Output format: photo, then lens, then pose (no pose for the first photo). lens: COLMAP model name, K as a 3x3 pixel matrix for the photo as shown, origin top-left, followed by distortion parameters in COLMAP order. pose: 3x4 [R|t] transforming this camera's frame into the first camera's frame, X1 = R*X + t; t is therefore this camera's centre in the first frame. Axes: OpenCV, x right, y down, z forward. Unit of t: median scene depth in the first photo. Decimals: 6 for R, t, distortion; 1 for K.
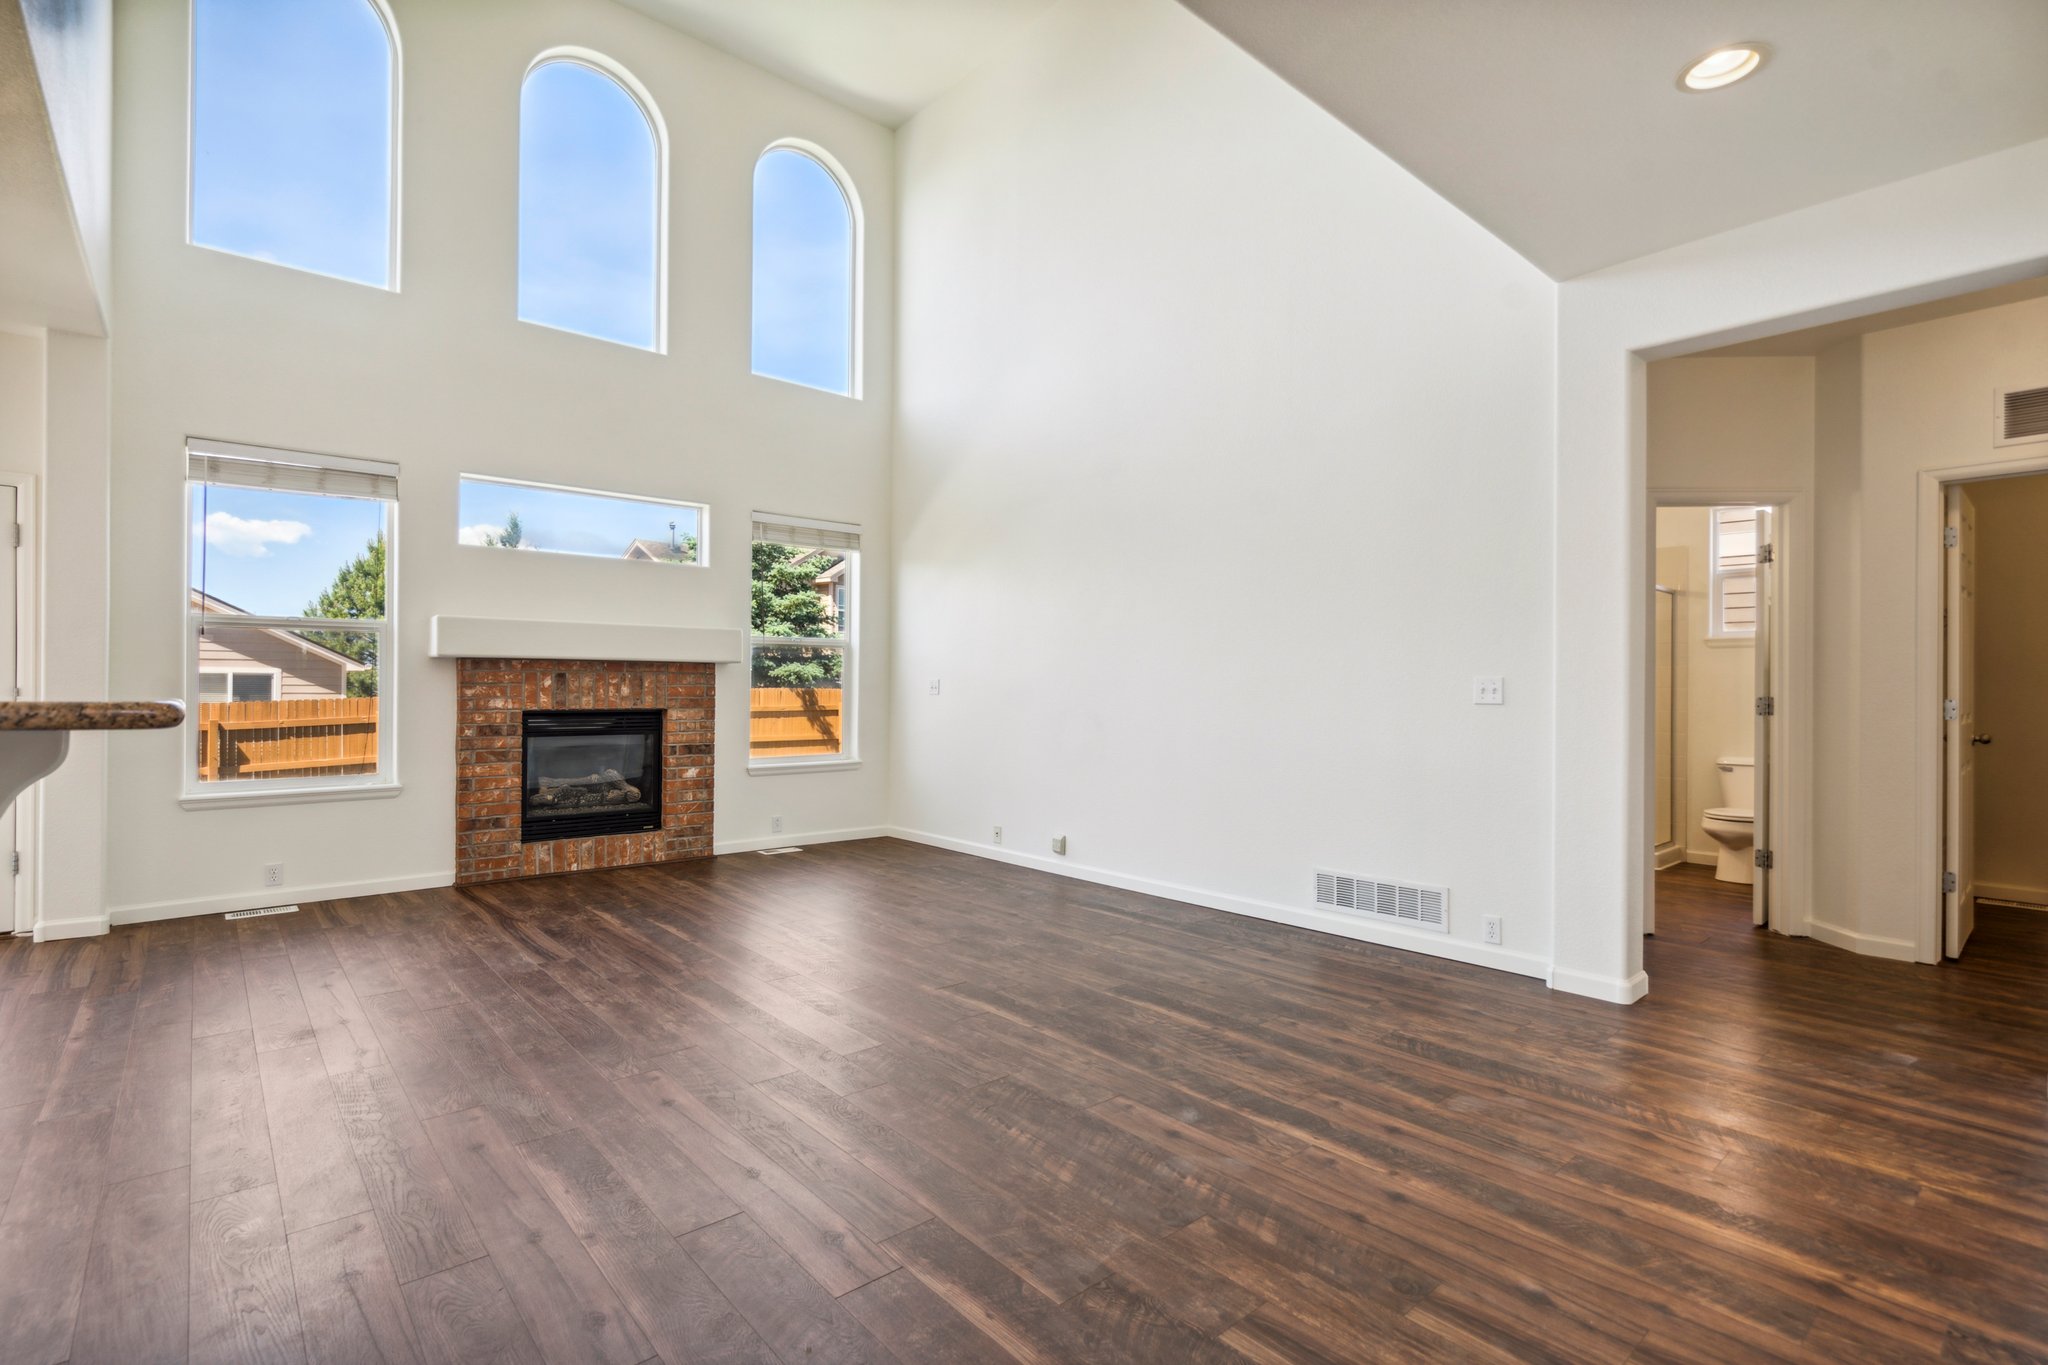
lens RADIAL K [[953.1, 0, 1005.4], [0, 953.1, 679.4], [0, 0, 1]] dist [-0.004943, 0.003008]
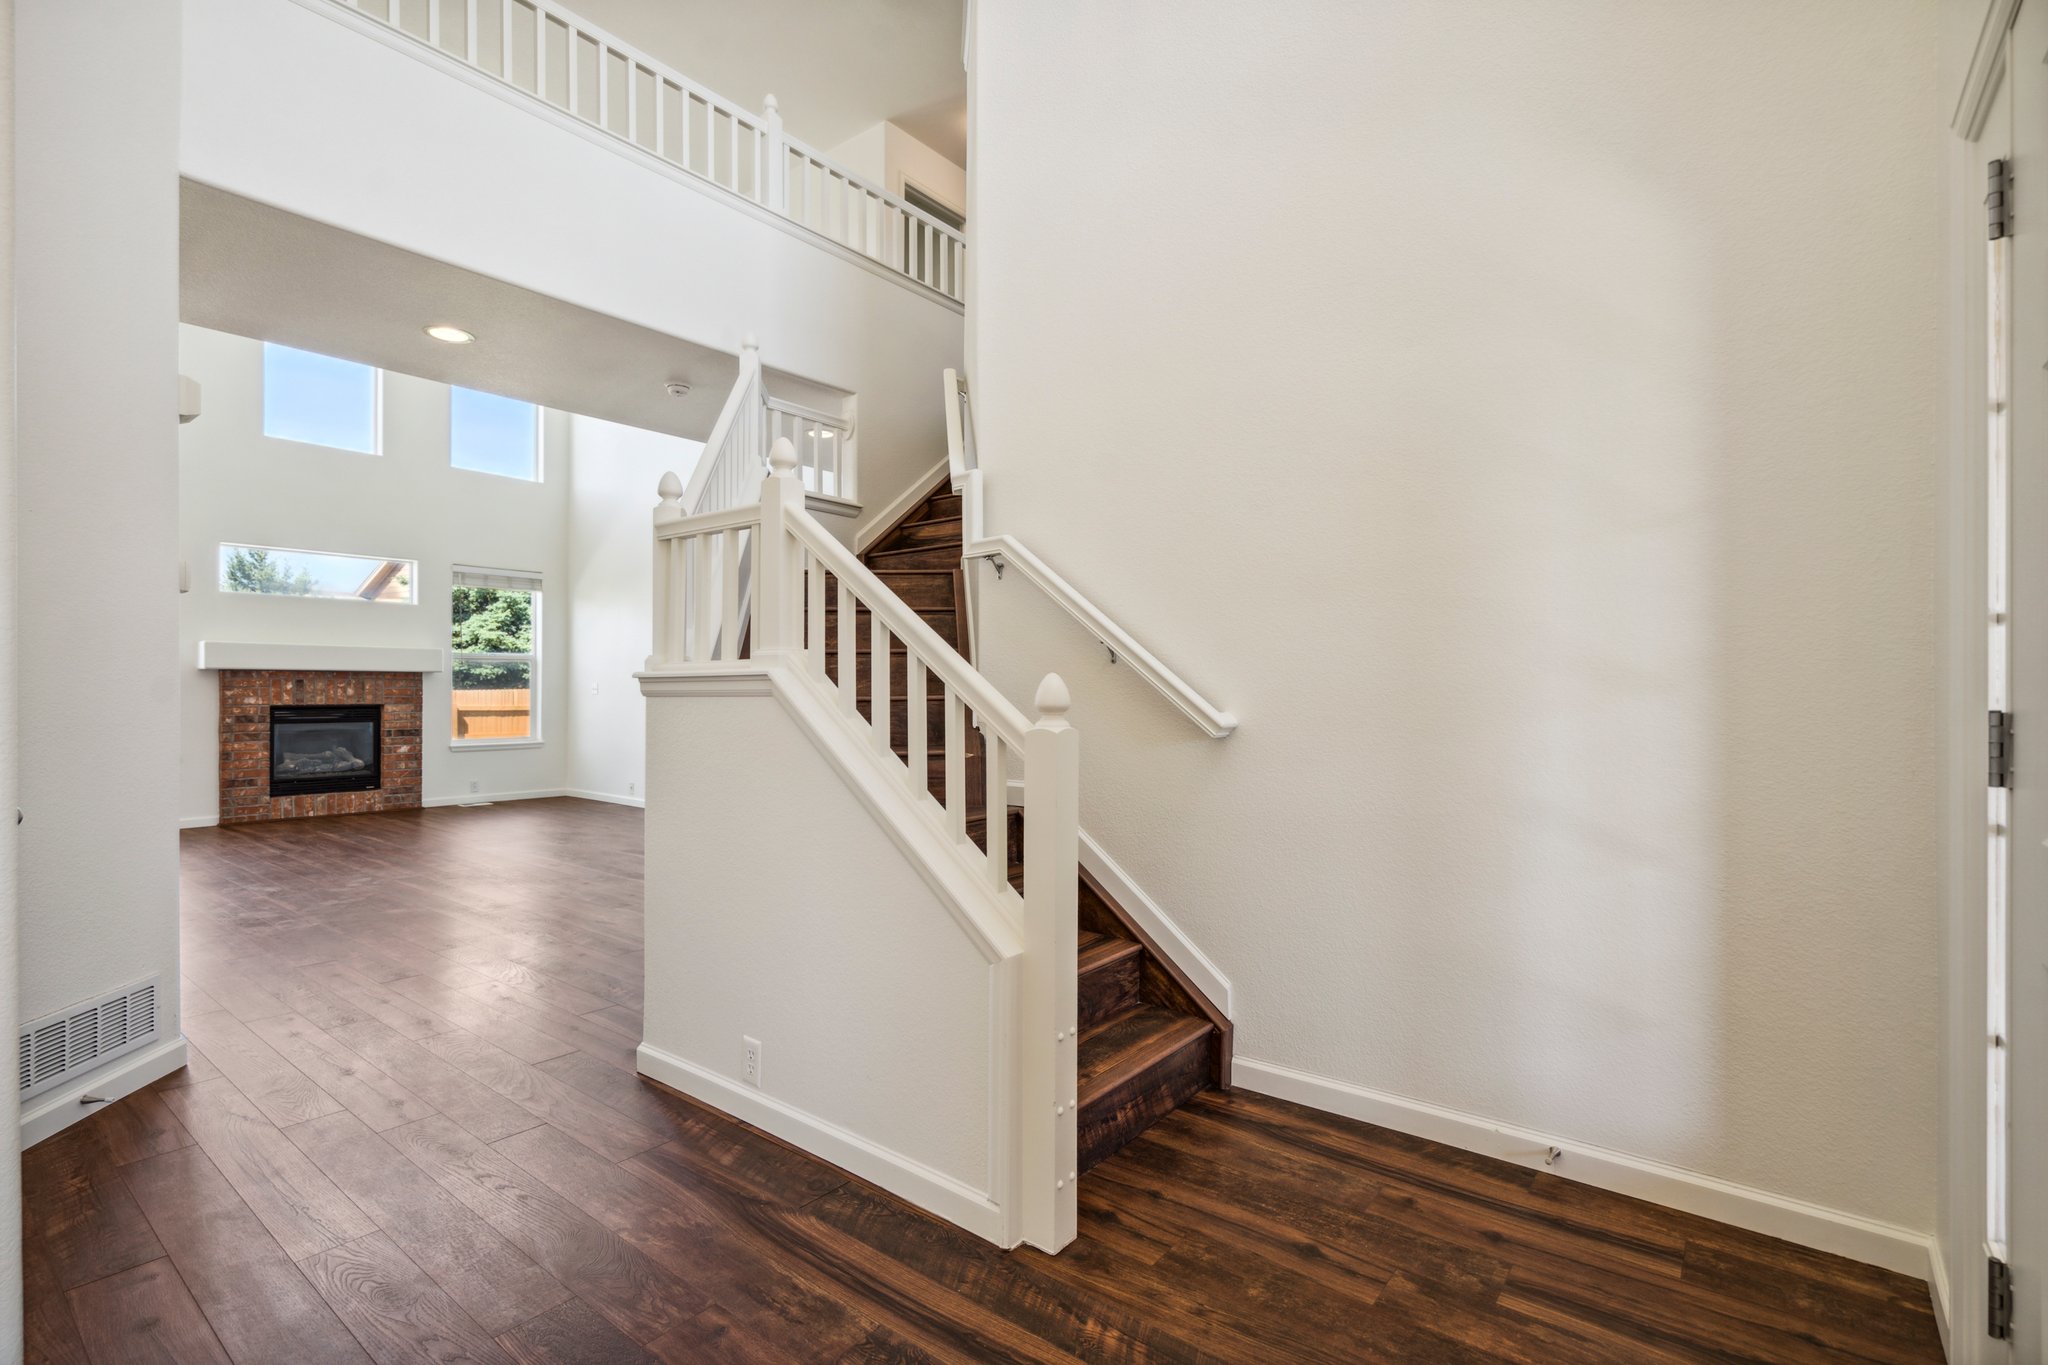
lens RADIAL K [[953.1, 0, 1012.8], [0, 953.1, 690.0], [0, 0, 1]] dist [-0.004943, 0.003008]
pose [[0.981682, -0.000900, 0.190522, 0.318414], [-0.001263, 0.999936, 0.011229, -0.008512], [-0.190520, -0.011264, 0.981619, -0.619889]]
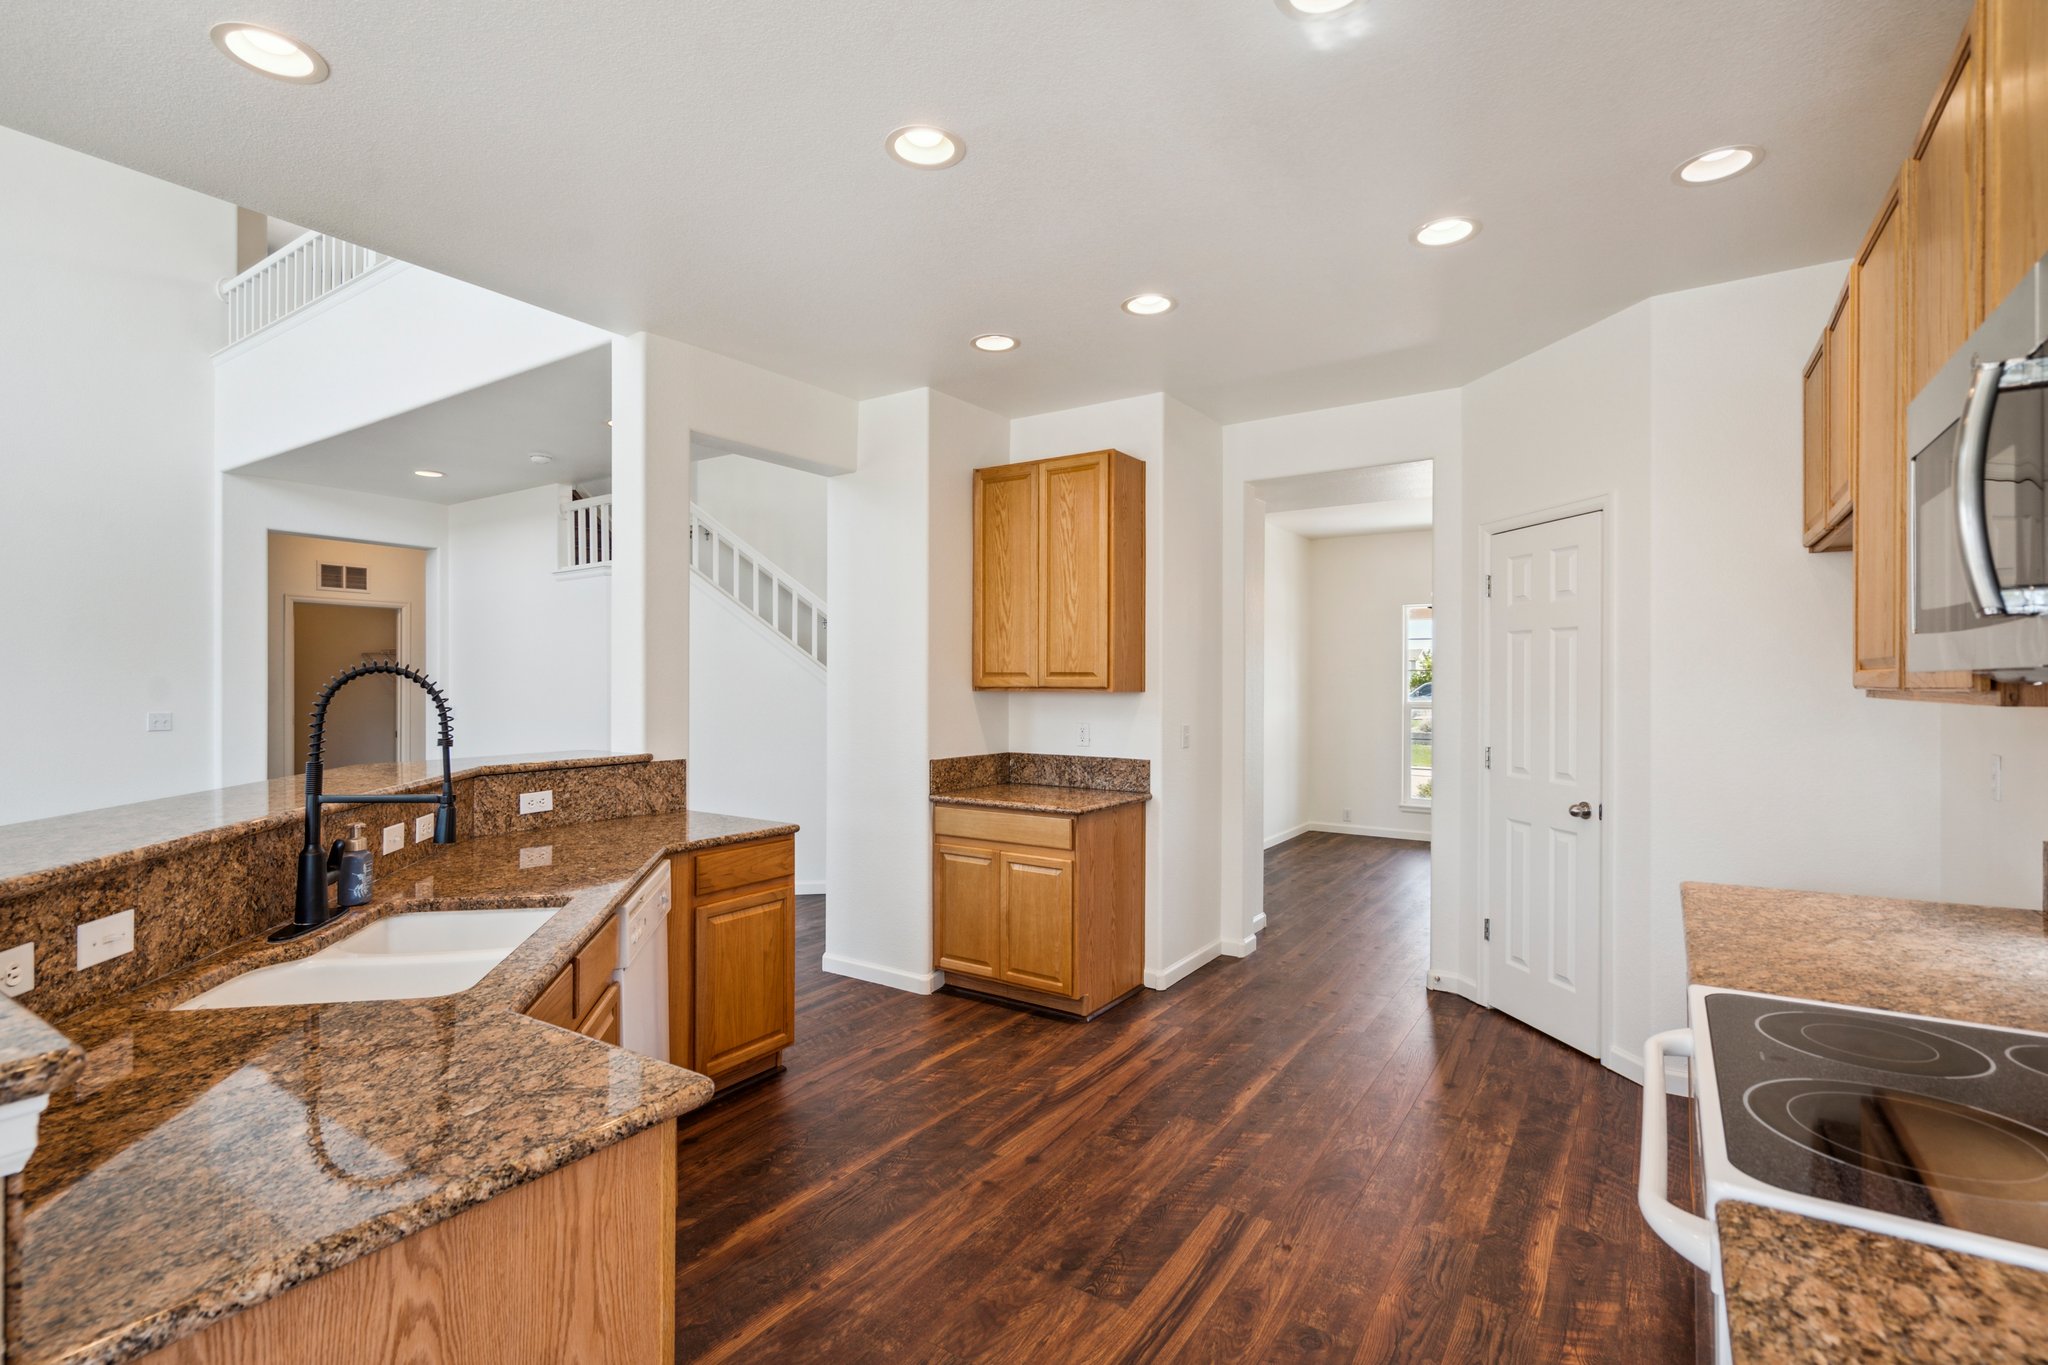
lens RADIAL K [[953.1, 0, 1017.1], [0, 953.1, 677.0], [0, 0, 1]] dist [-0.004943, 0.003008]
pose [[-0.263278, 0.000074, 0.964720, -0.862258], [-0.010825, 0.999937, -0.003031, -0.045249], [-0.964659, -0.011241, -0.263260, 0.068930]]
